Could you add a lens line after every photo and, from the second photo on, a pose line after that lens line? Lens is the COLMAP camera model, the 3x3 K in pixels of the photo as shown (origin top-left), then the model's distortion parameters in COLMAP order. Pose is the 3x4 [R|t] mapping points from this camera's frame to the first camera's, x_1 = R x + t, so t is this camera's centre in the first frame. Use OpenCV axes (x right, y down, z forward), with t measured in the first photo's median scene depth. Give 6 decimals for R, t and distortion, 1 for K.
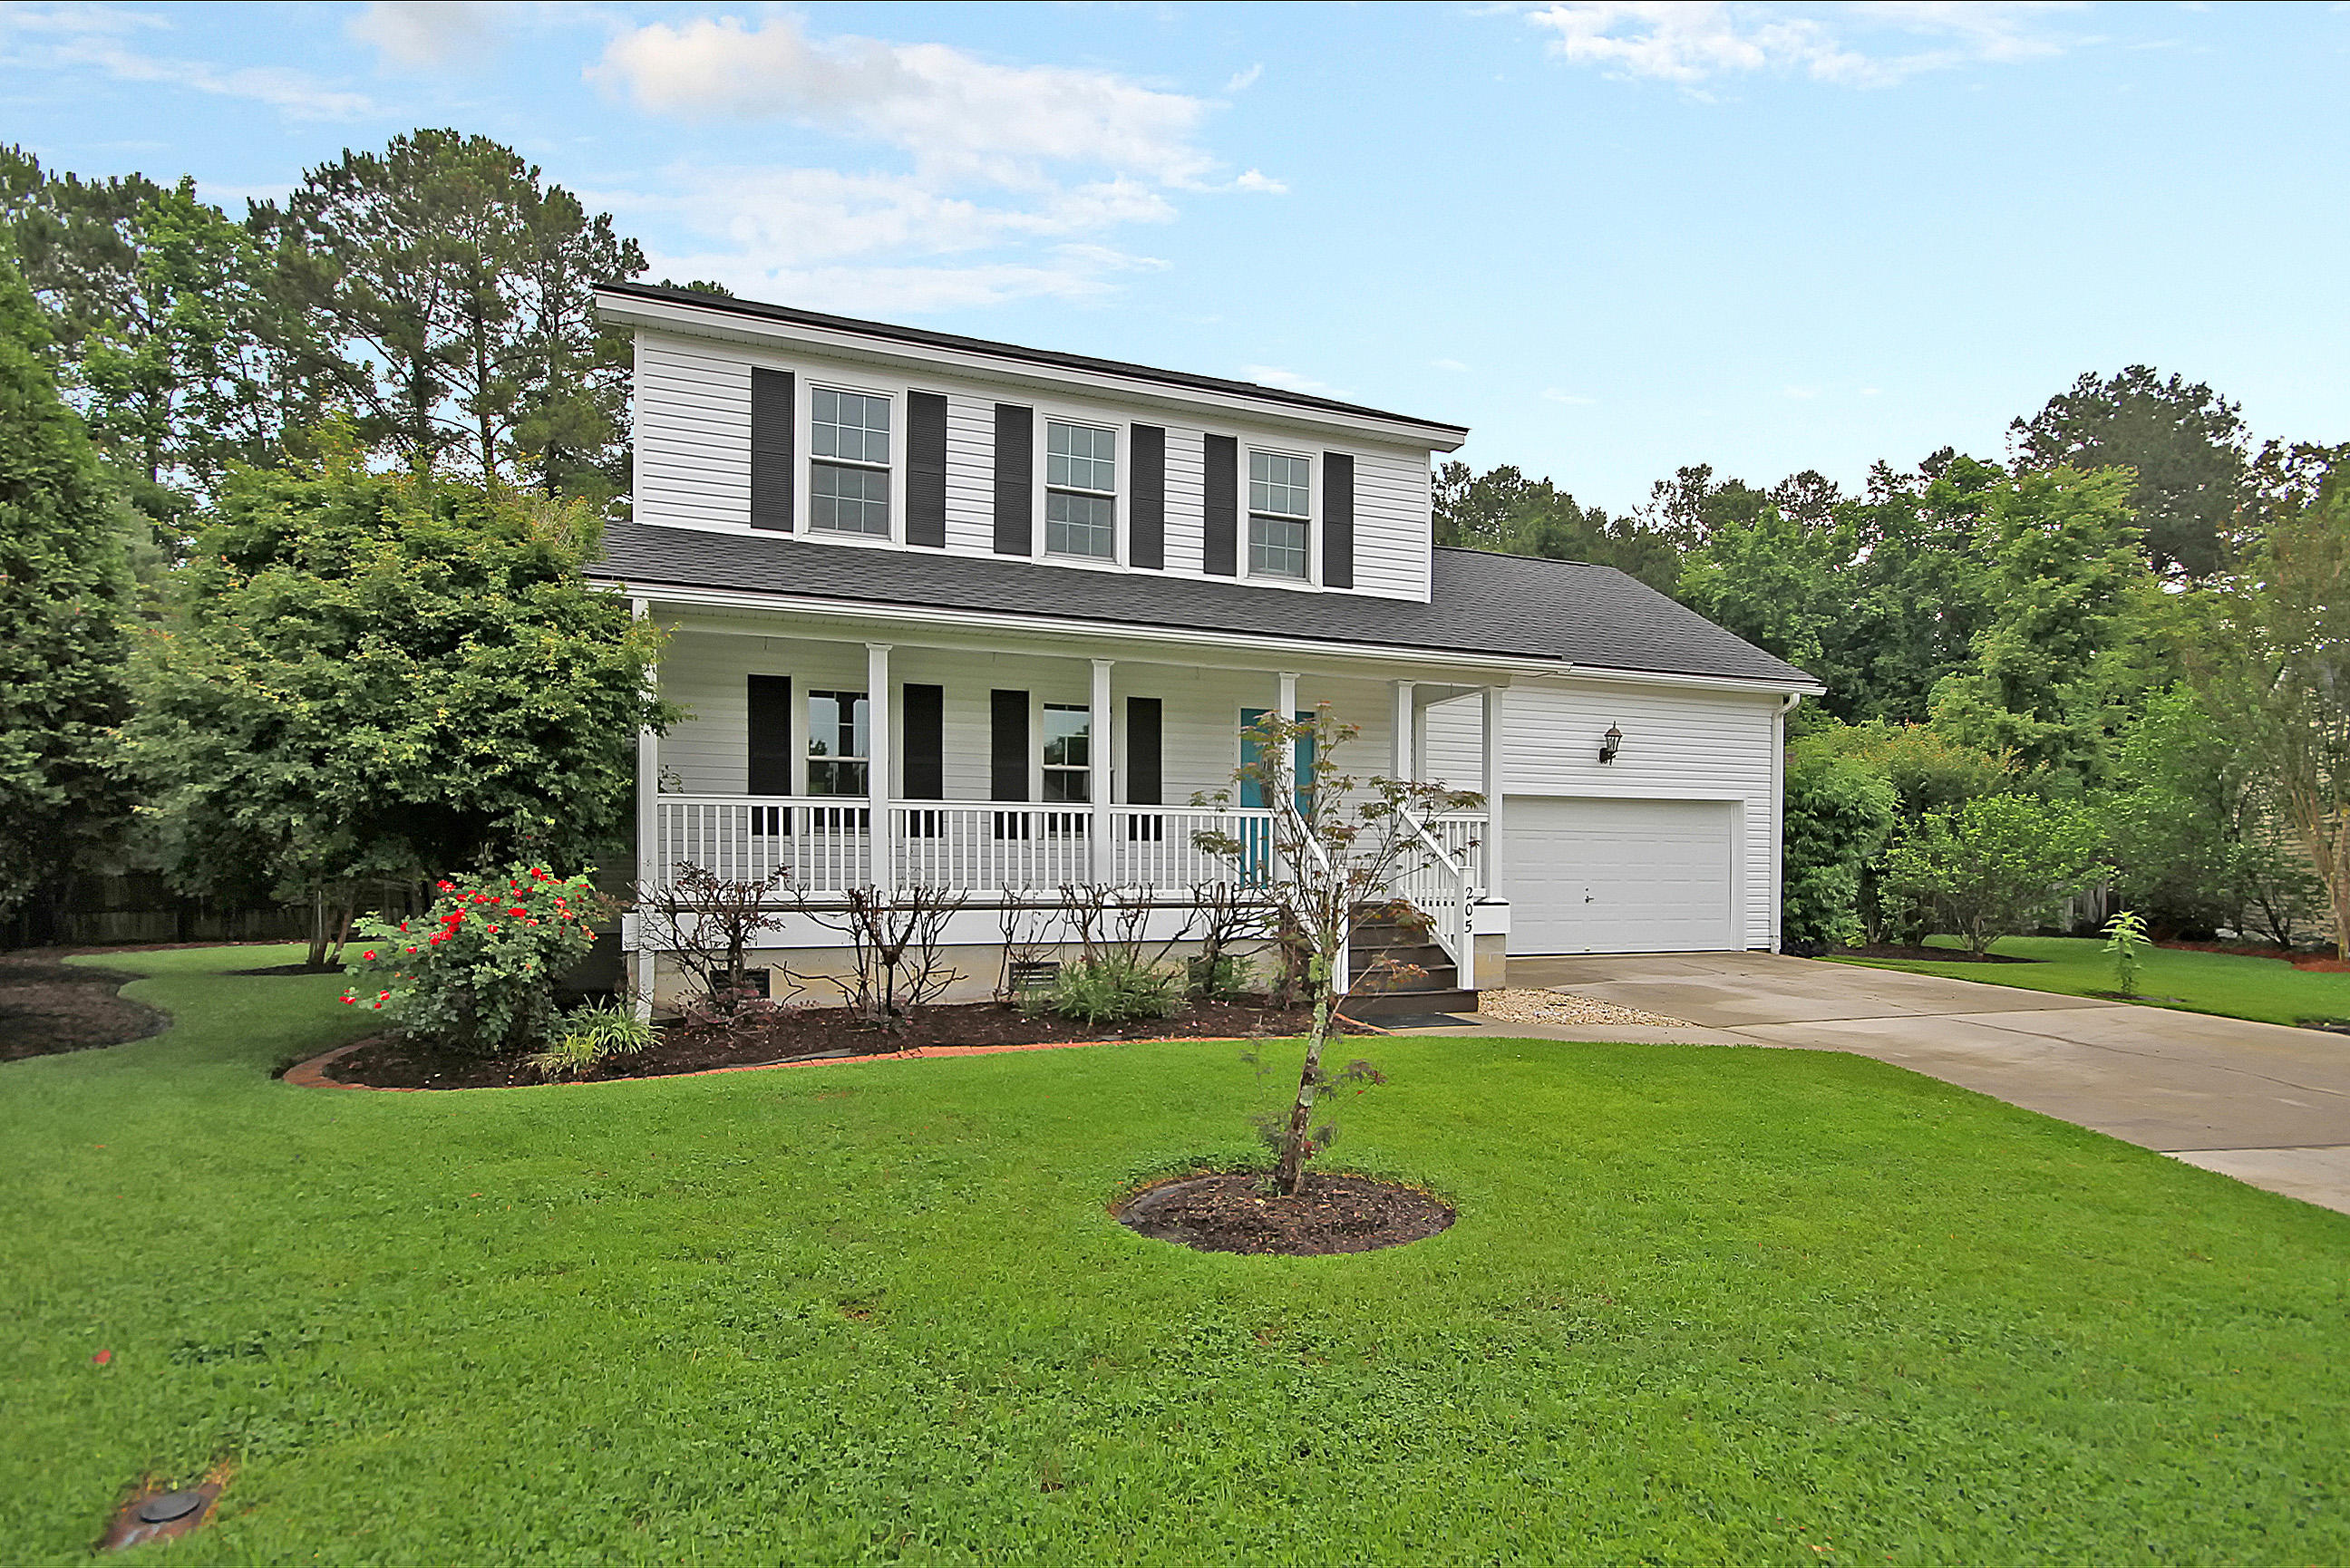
lens RADIAL K [[951.0, 0, 1174.5], [0, 951.0, 879.8], [0, 0, 1]] dist [-0.001628, -0.000123]
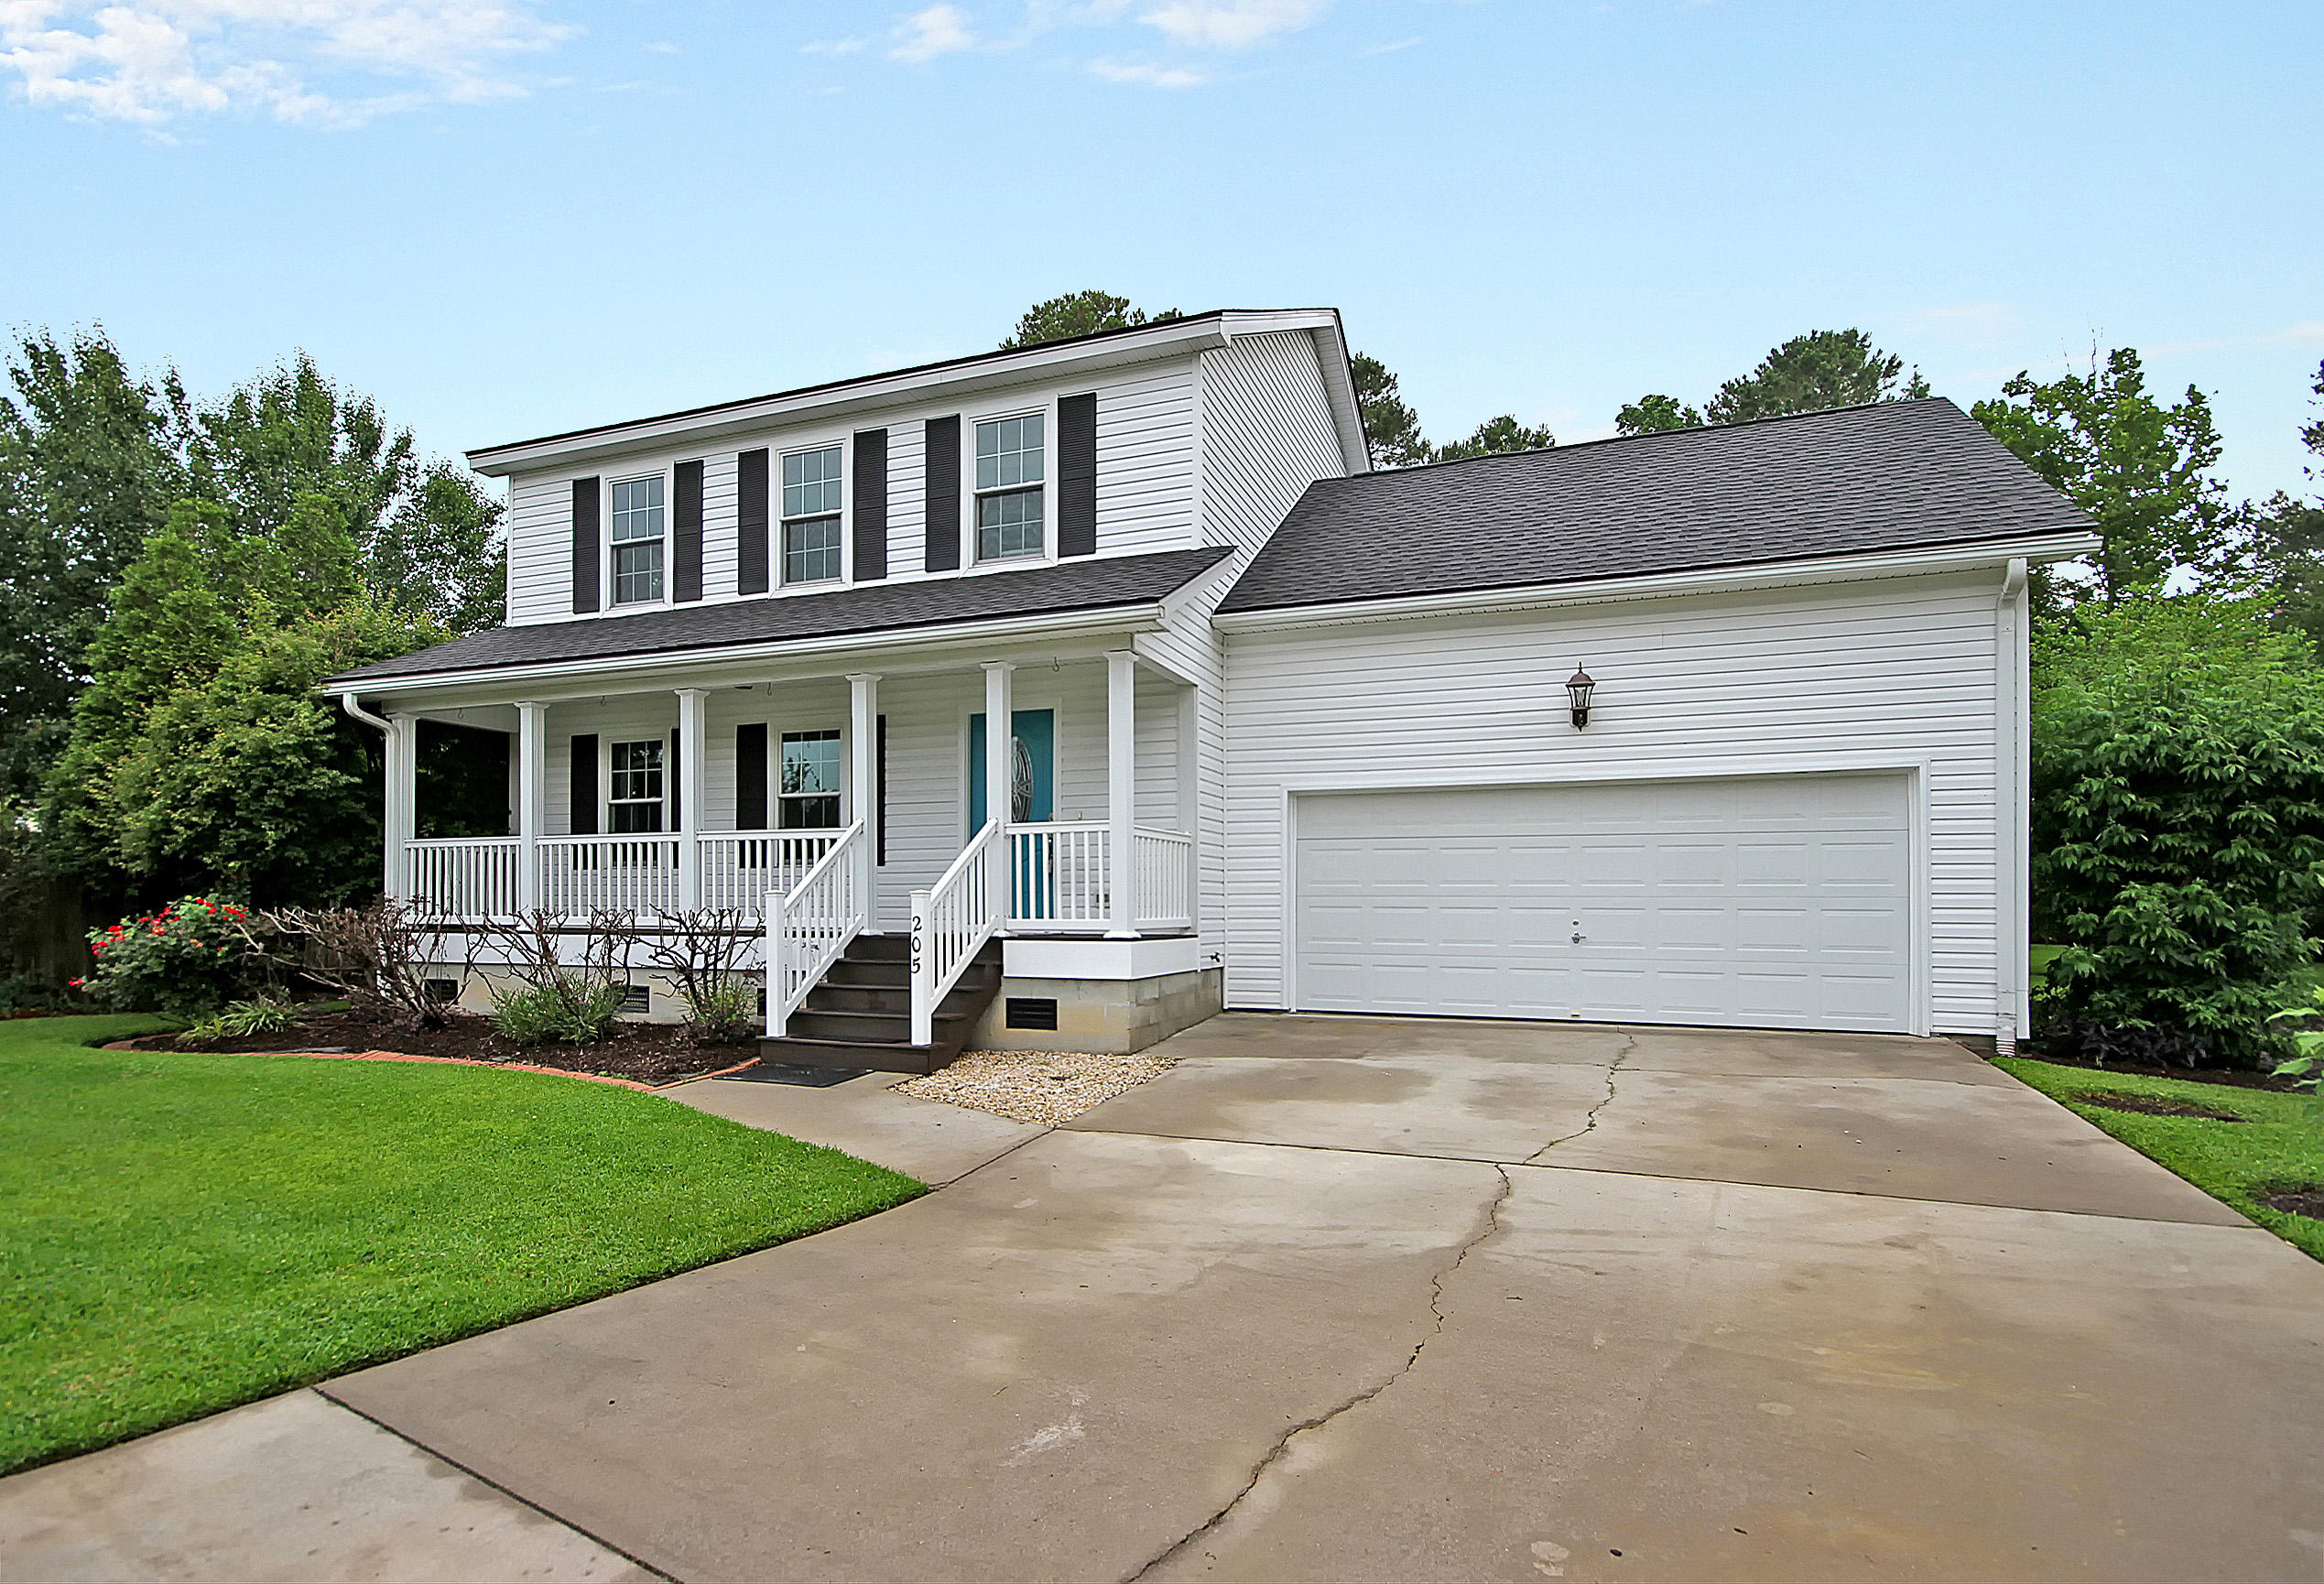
lens RADIAL K [[1136.6, 0, 1161.5], [0, 1136.6, 898.0], [0, 0, 1]] dist [0.001888, 0.000321]
pose [[0.789224, -0.003127, -0.614098, 0.870677], [-0.001914, 0.999970, -0.007551, -0.000099], [0.614103, 0.007135, 0.789194, 0.270616]]
